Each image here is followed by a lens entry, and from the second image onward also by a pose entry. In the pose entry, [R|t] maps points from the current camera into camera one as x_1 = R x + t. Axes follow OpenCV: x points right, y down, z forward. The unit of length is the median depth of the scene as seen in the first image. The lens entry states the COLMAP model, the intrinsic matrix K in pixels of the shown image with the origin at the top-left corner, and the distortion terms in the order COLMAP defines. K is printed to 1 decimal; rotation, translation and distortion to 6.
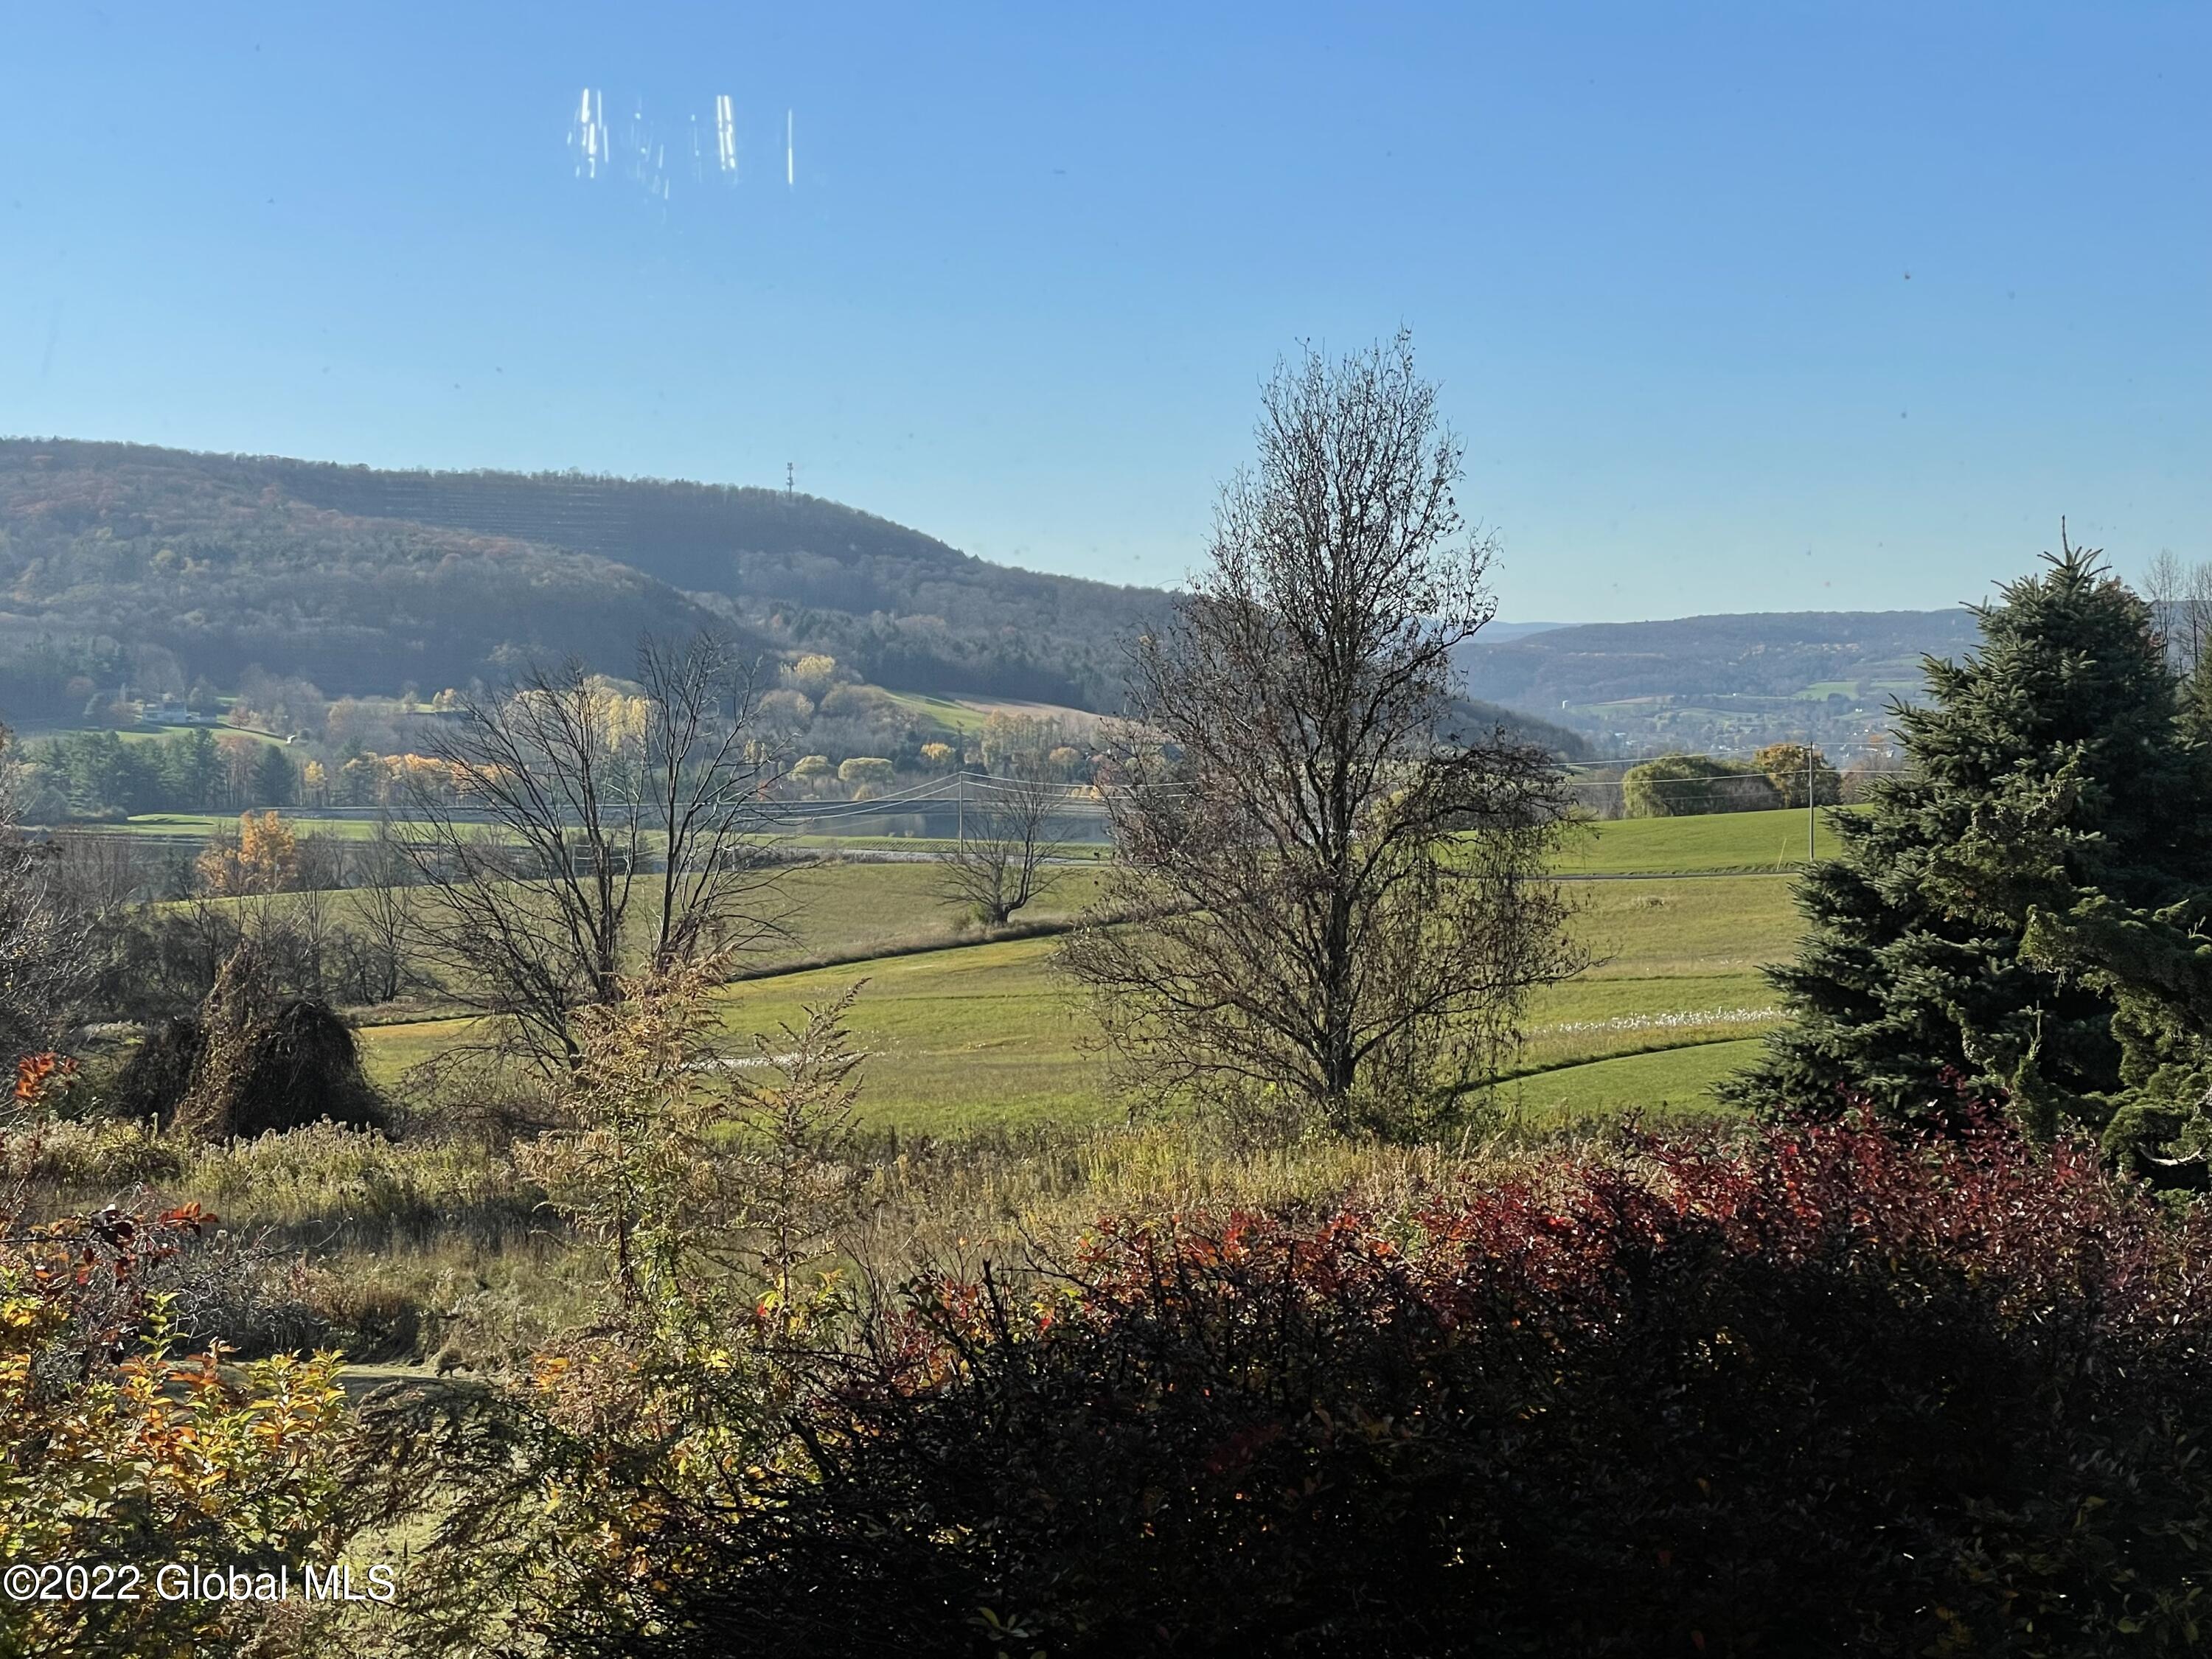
lens RADIAL K [[3633.3, 0, 1093.4], [0, 3633.3, 774.6], [0, 0, 1]] dist [0.089513, 0.000000]
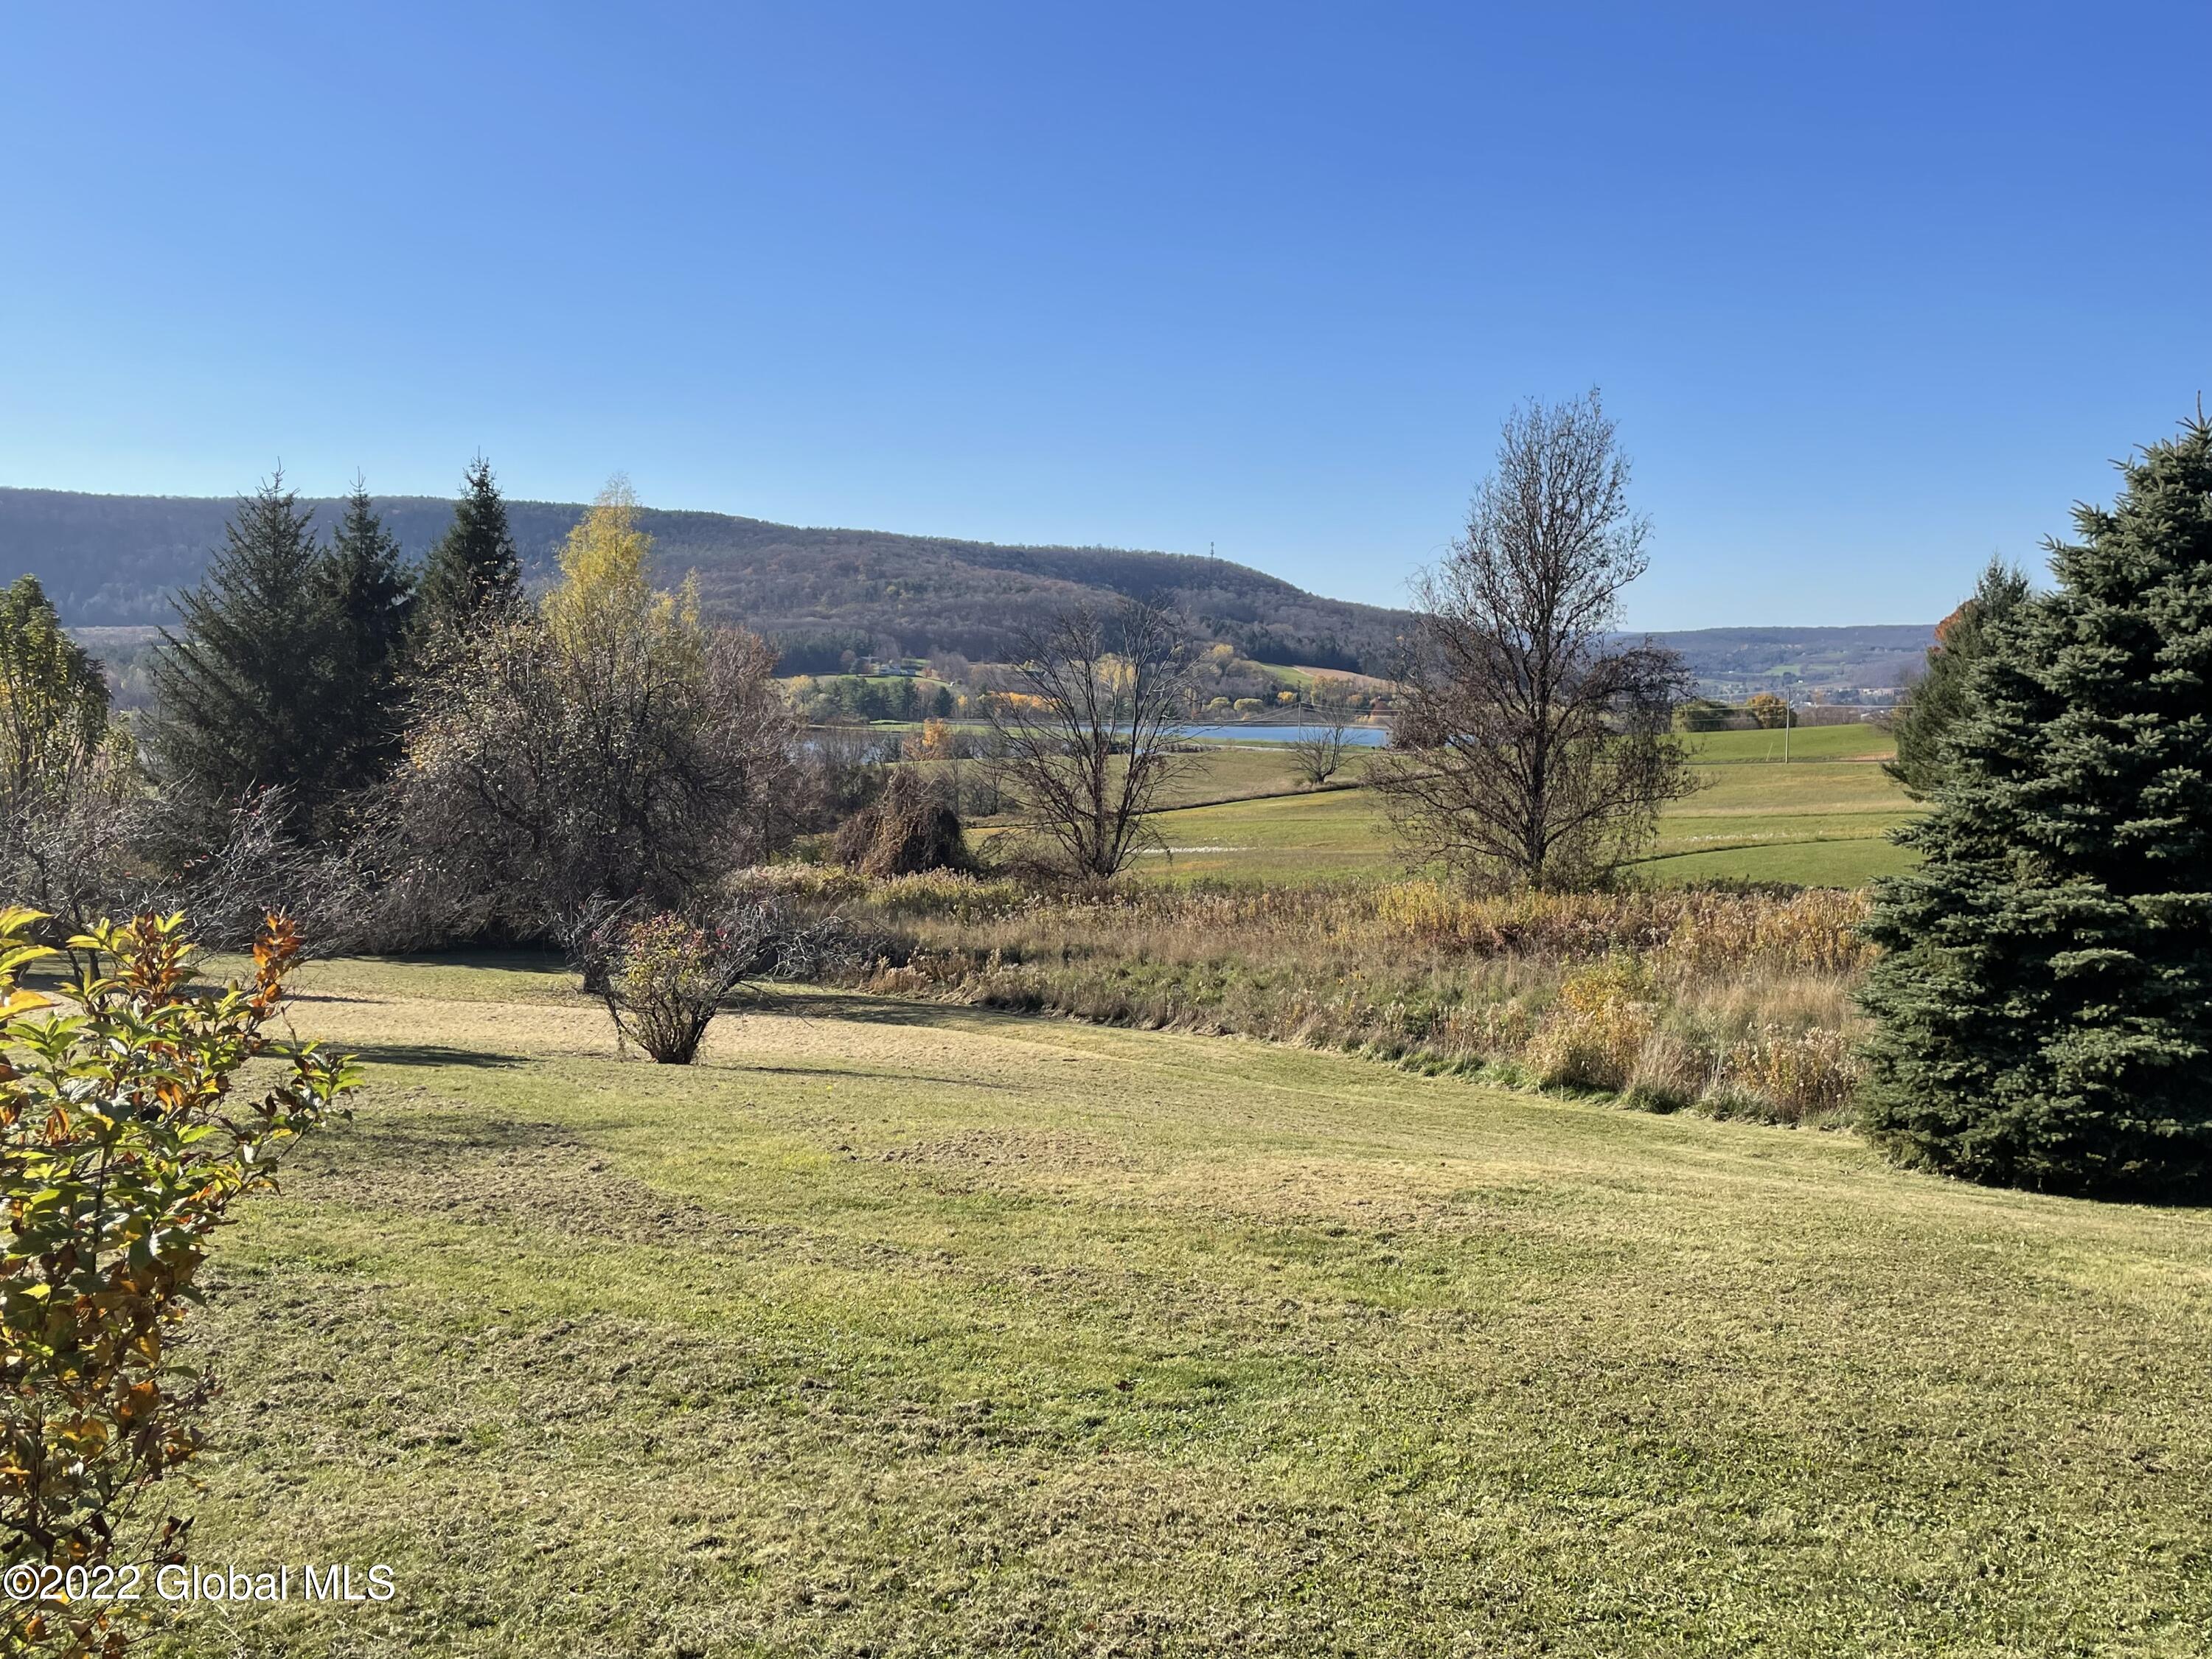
lens RADIAL K [[1888.0, 0, 1088.0], [0, 1888.0, 830.0], [0, 0, 1]] dist [-0.008974, -0.025756]
pose [[0.989000, 0.029709, -0.144901, -0.006906], [-0.020697, 0.997779, 0.063313, 0.017863], [0.146460, -0.059617, 0.987419, 0.106531]]
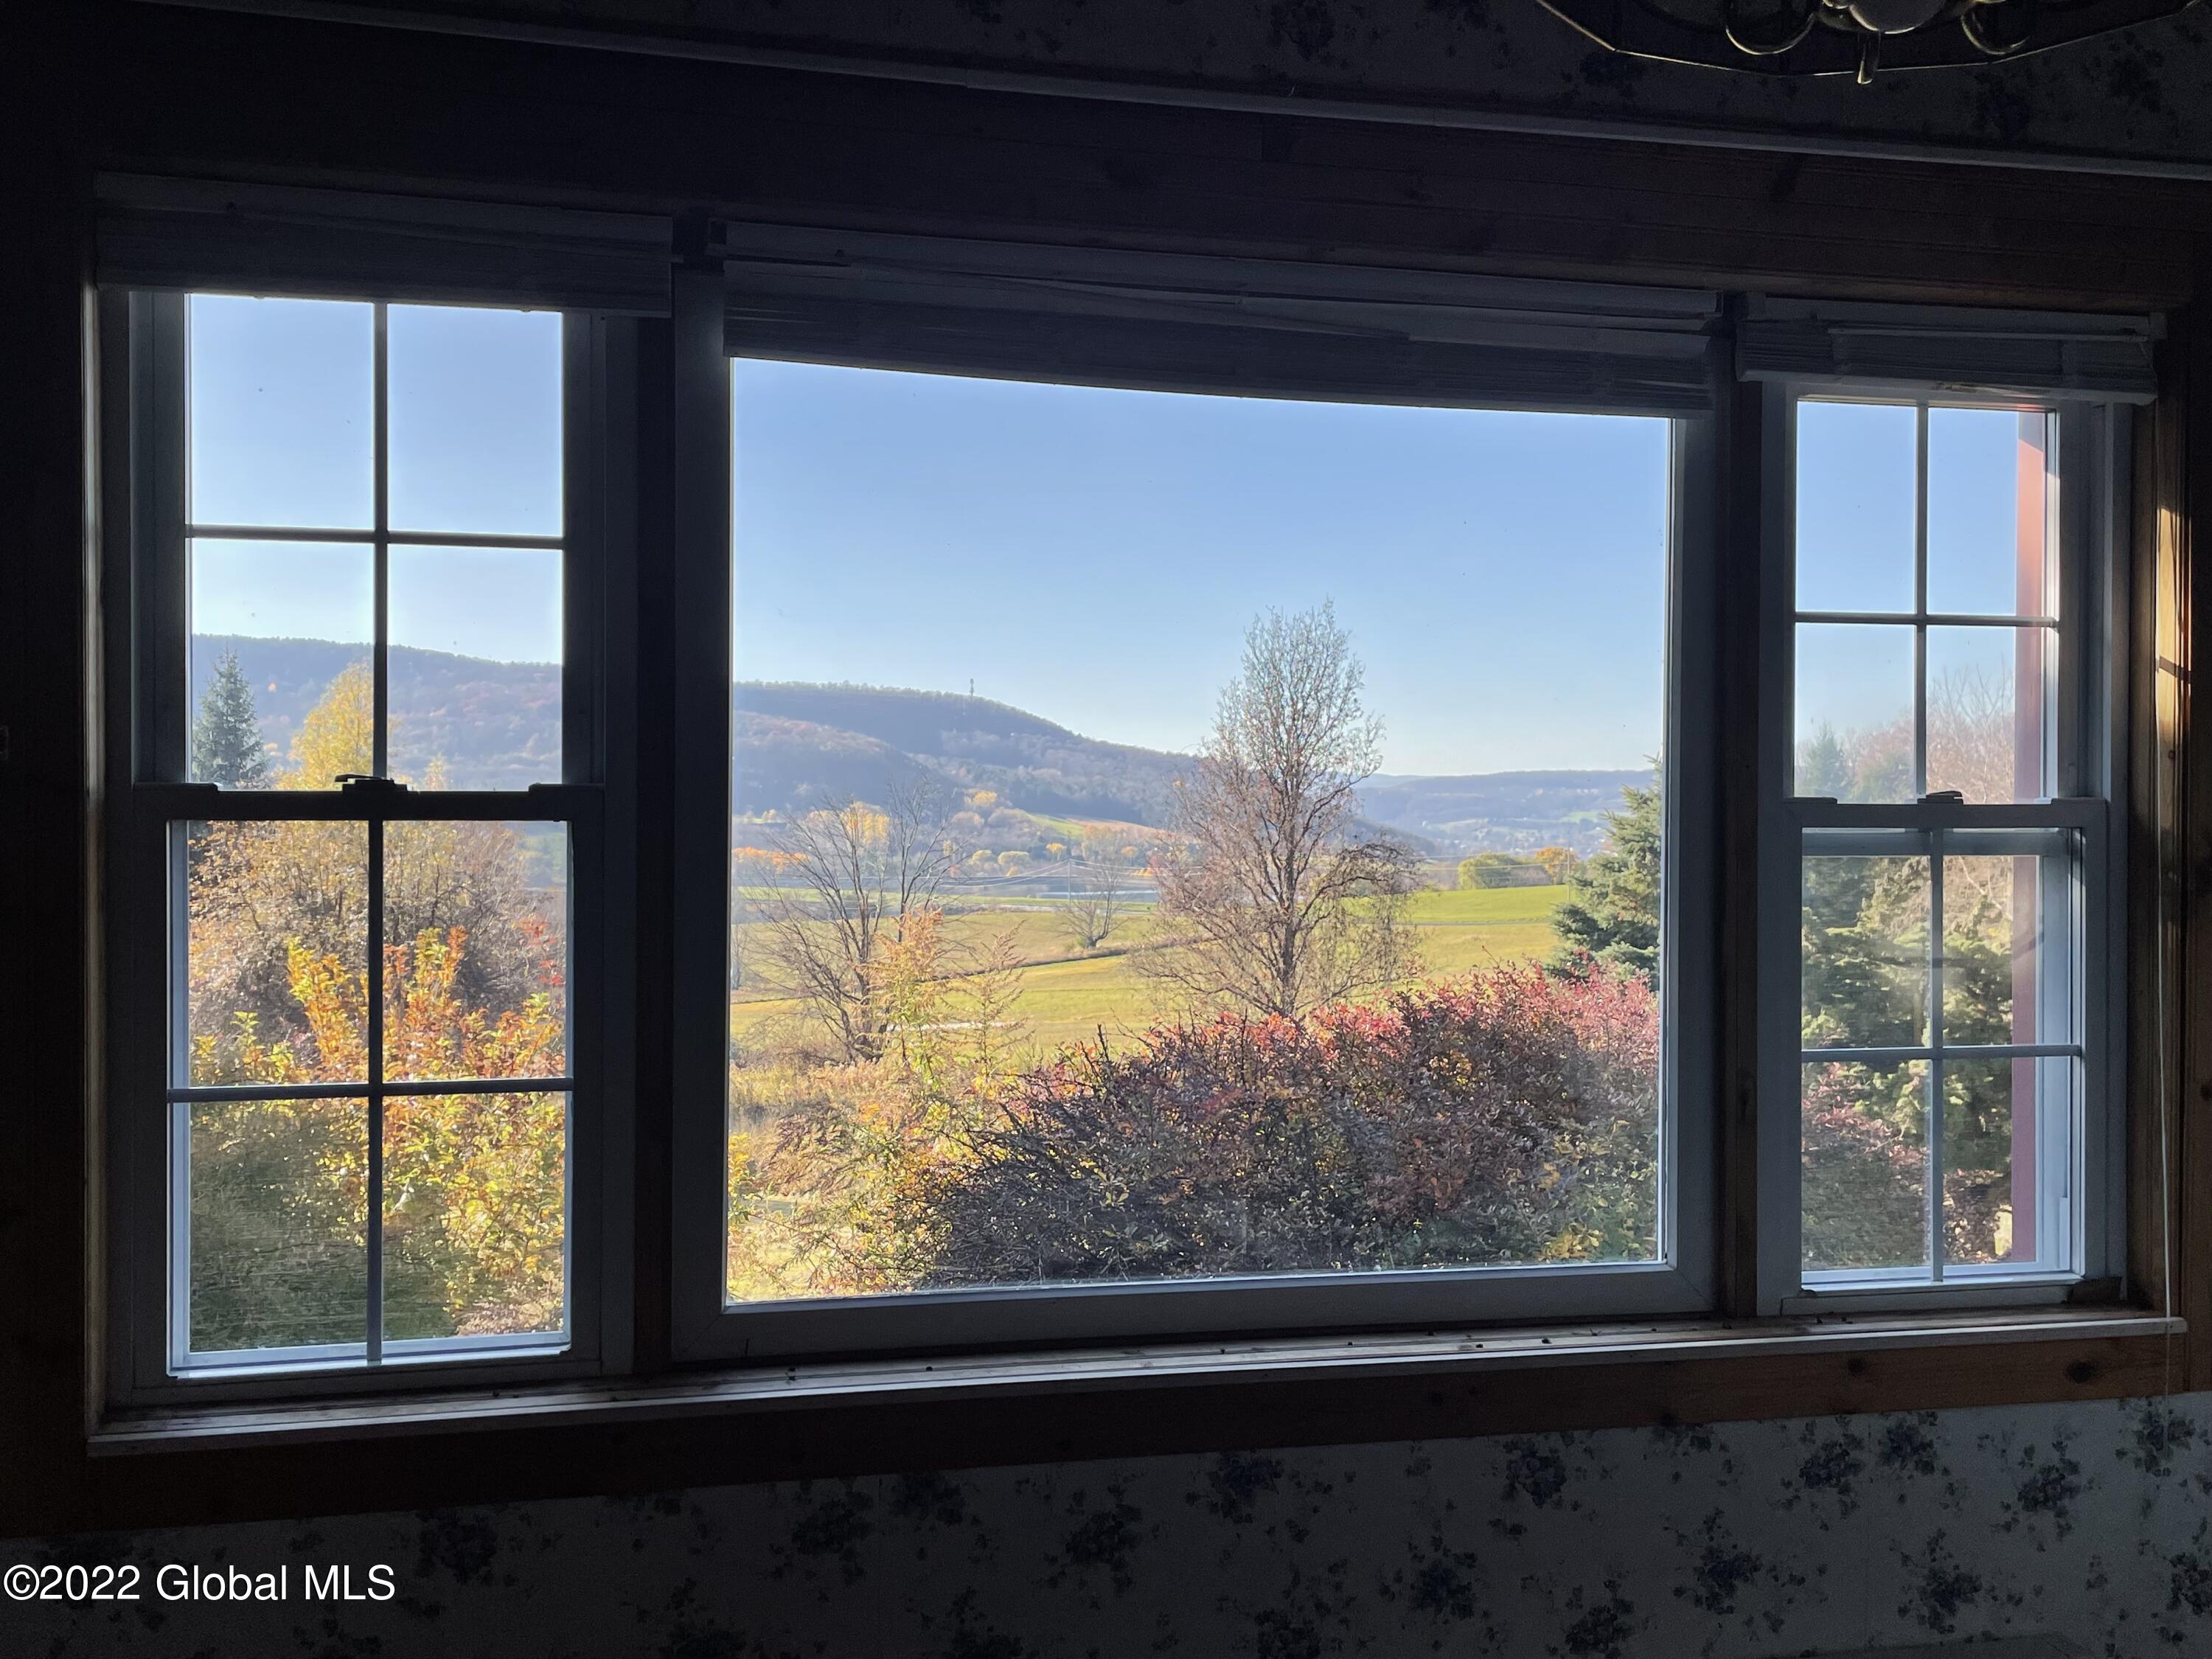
lens RADIAL K [[2130.5, 0, 1090.1], [0, 2130.5, 812.4], [0, 0, 1]] dist [0.076995, 0.000000]
pose [[0.999605, 0.008228, -0.026884, -0.000117], [-0.008868, 0.999678, -0.023777, 0.002539], [0.026680, 0.024006, 0.999356, -0.011957]]
